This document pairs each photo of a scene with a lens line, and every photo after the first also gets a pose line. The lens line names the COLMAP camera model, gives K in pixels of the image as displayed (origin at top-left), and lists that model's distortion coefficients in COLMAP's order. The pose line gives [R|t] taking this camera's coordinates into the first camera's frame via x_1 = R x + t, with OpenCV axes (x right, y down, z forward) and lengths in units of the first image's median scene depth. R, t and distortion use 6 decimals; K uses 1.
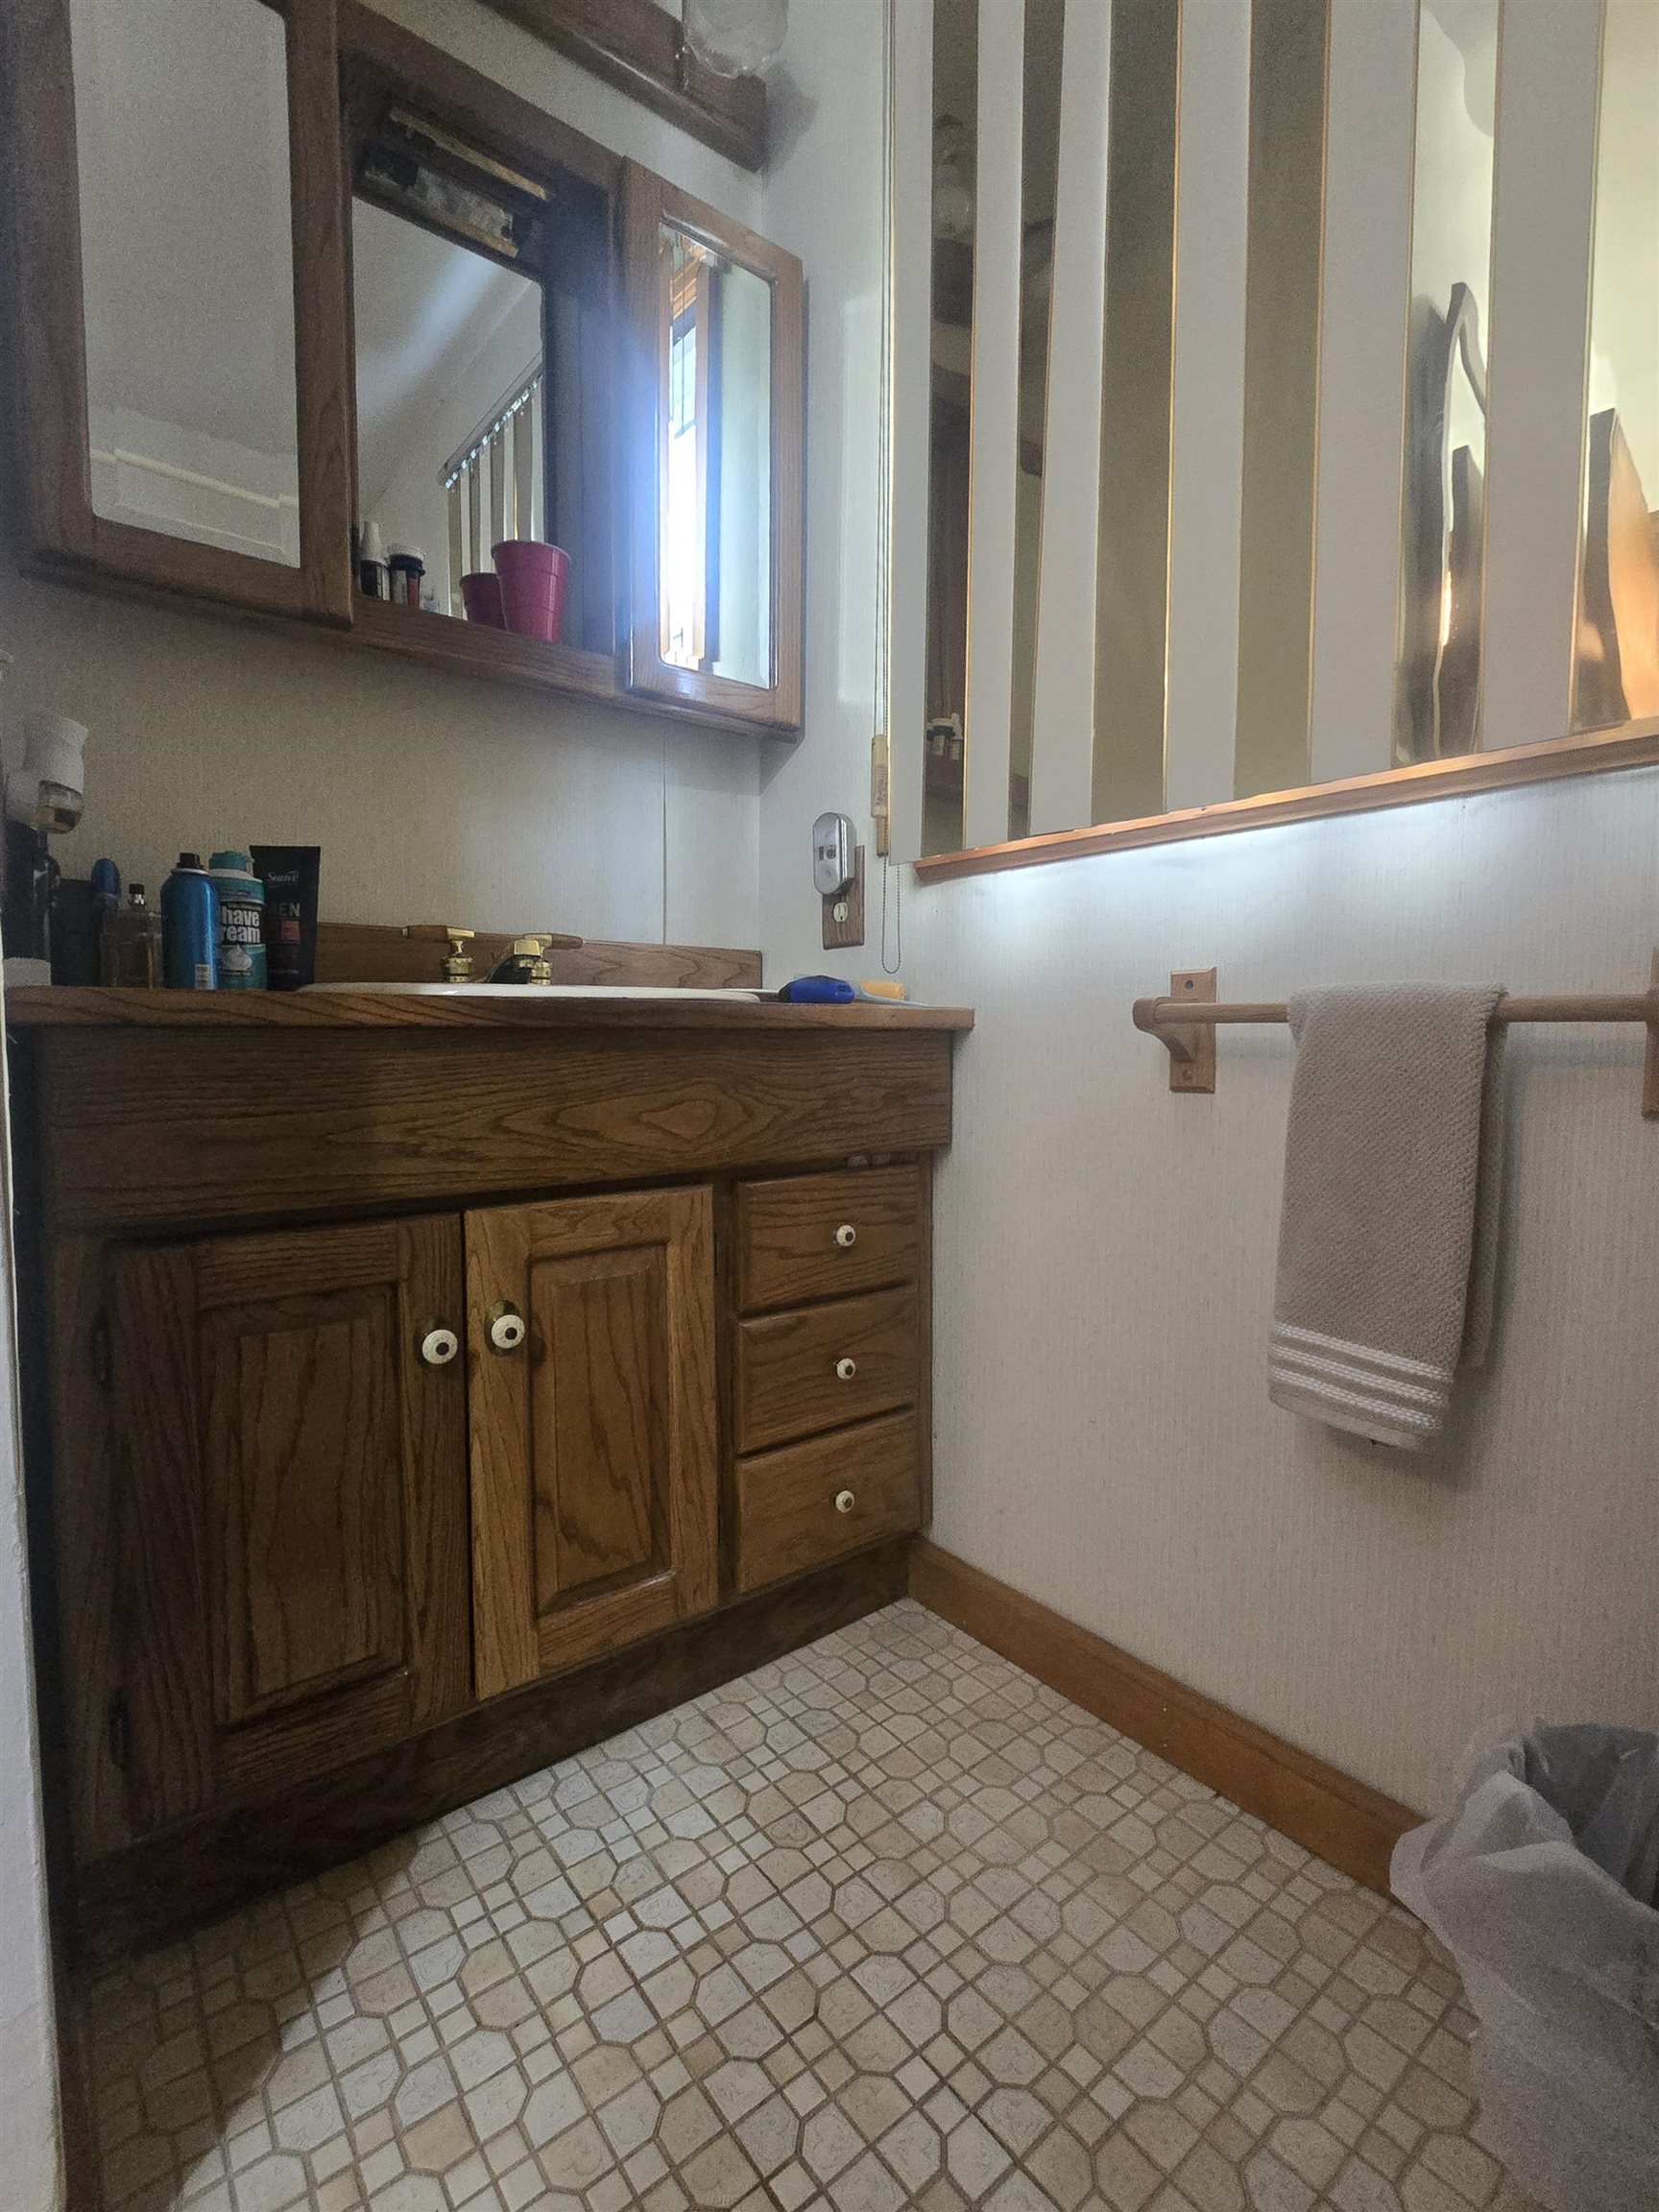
lens RADIAL K [[1036.6, 0, 834.9], [0, 1036.6, 1099.8], [0, 0, 1]] dist [-0.002101, 0.000111]
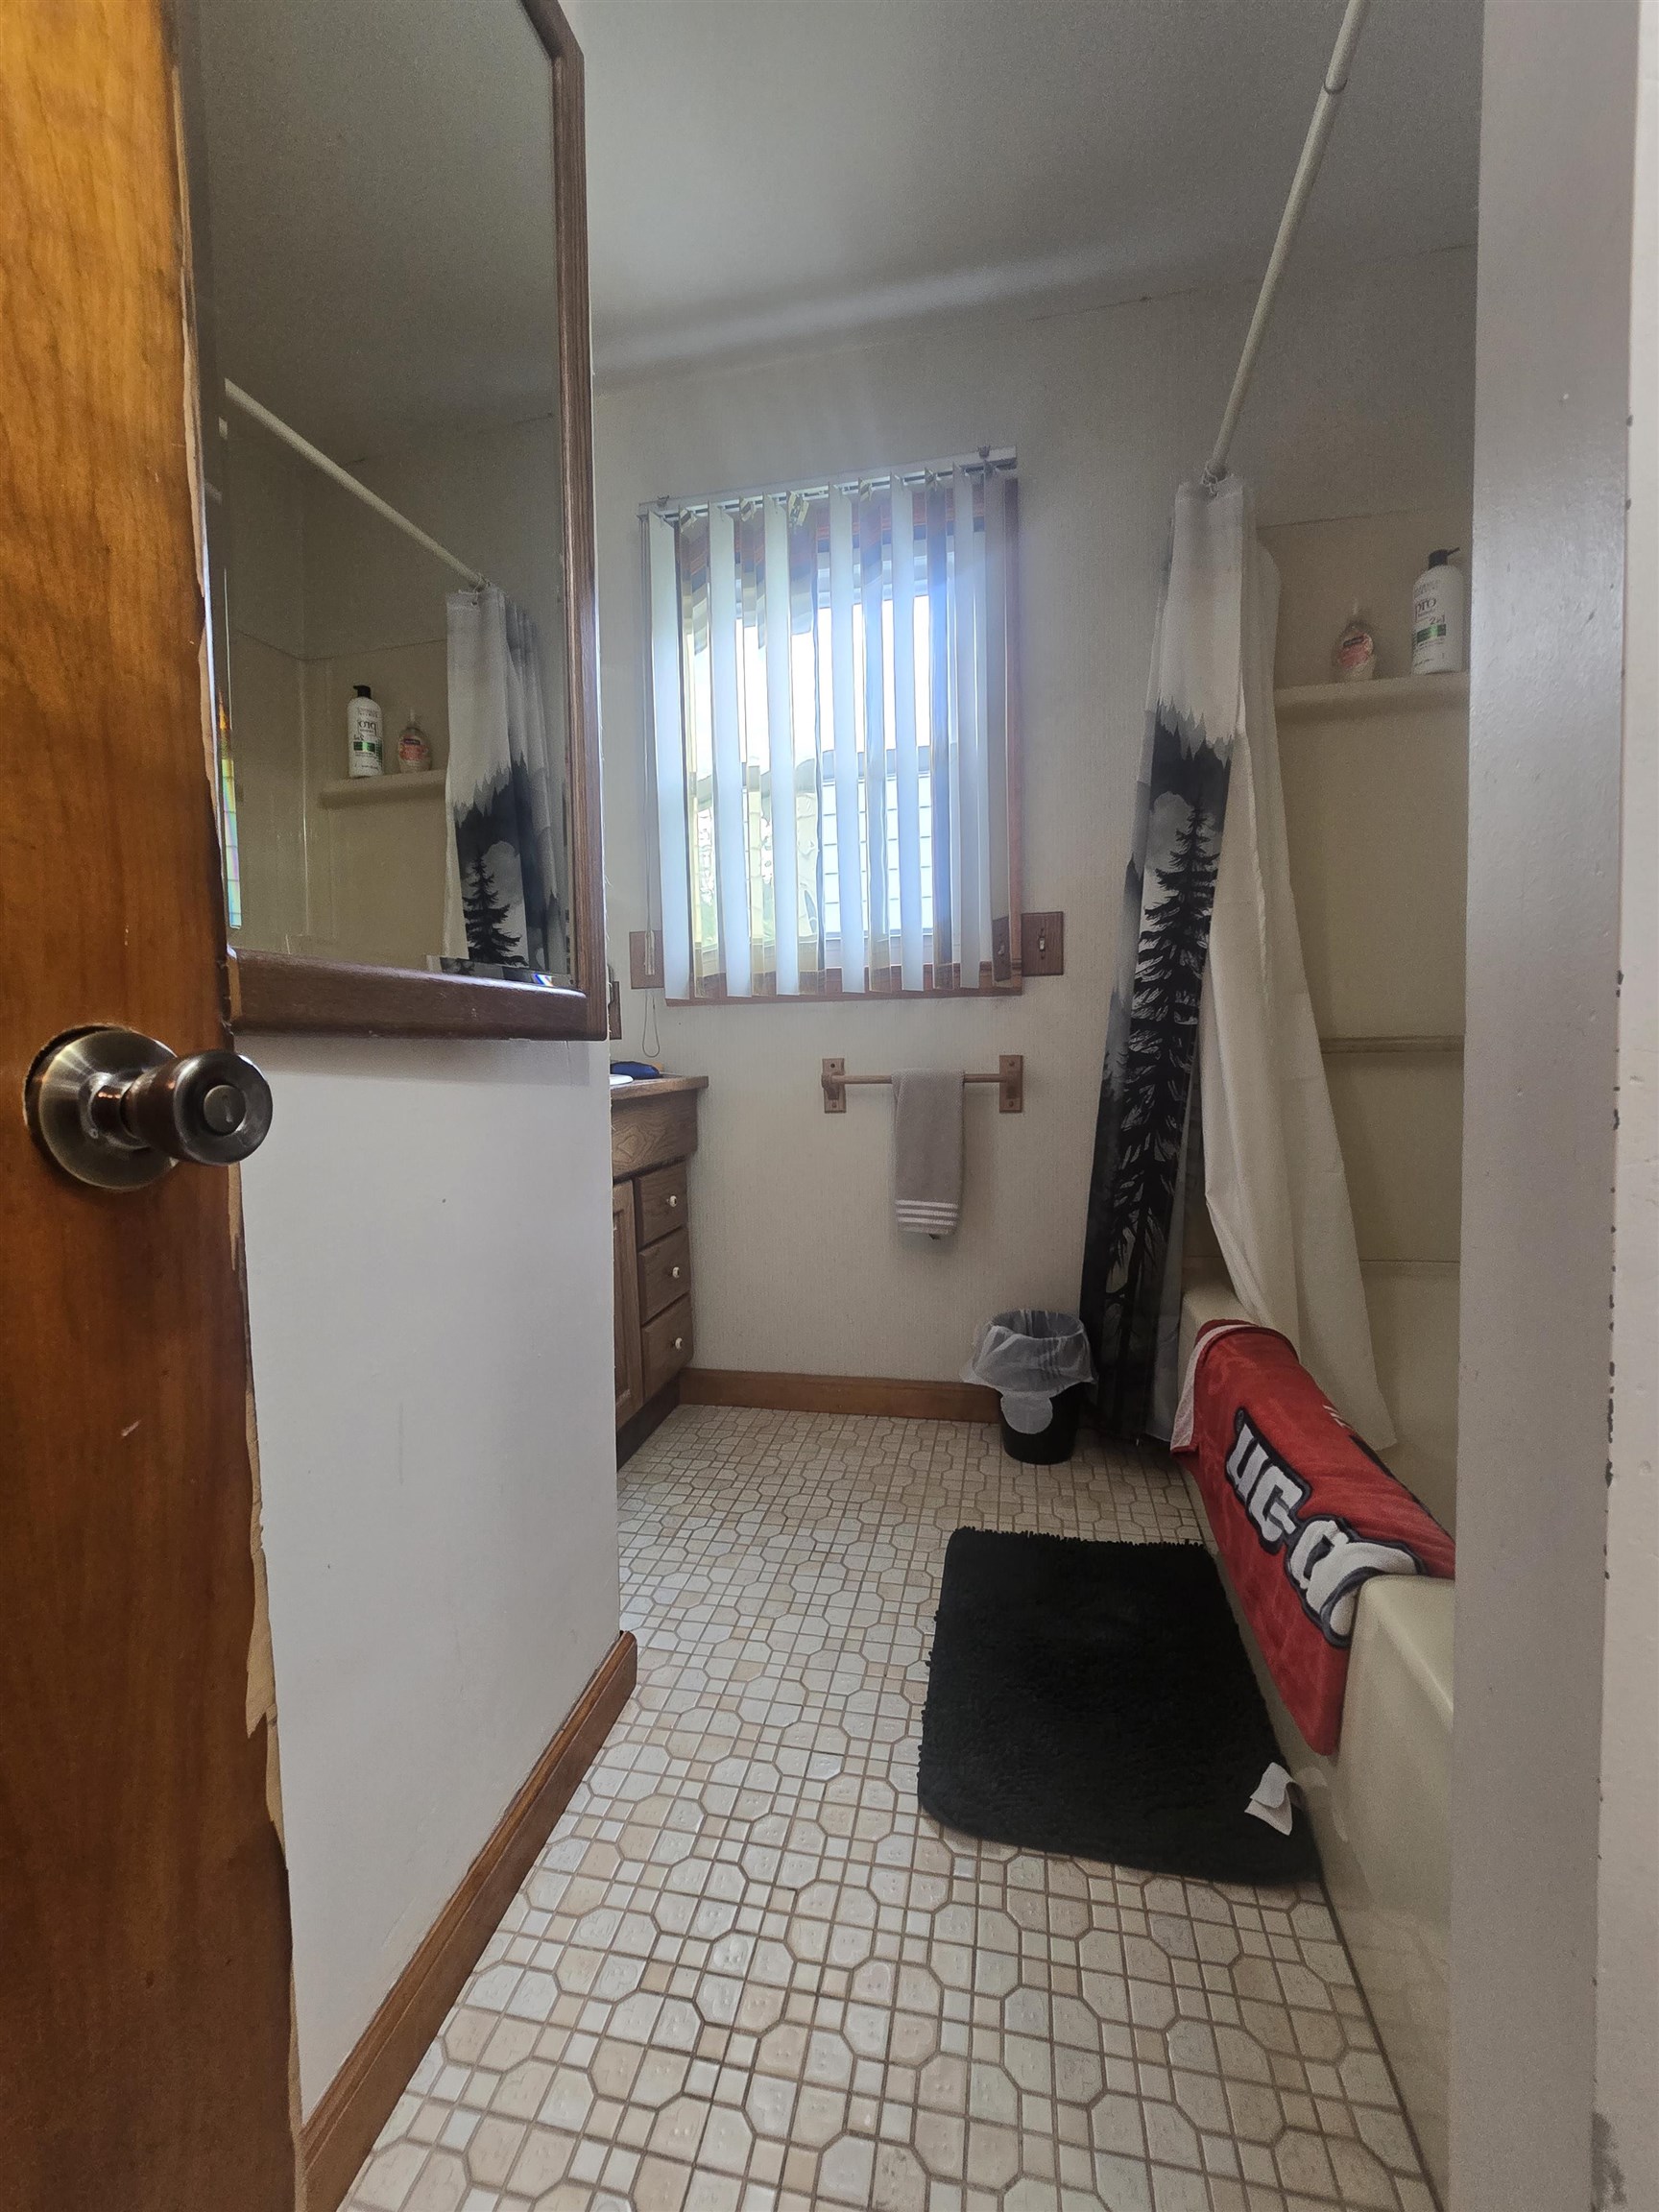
lens RADIAL K [[885.7, 0, 828.3], [0, 885.7, 1097.8], [0, 0, 1]] dist [0.000258, -0.000004]
pose [[0.776287, -0.061751, 0.627348, -1.066388], [0.074855, 0.997179, 0.005528, -0.062492], [-0.625920, 0.042669, 0.778720, -0.614914]]
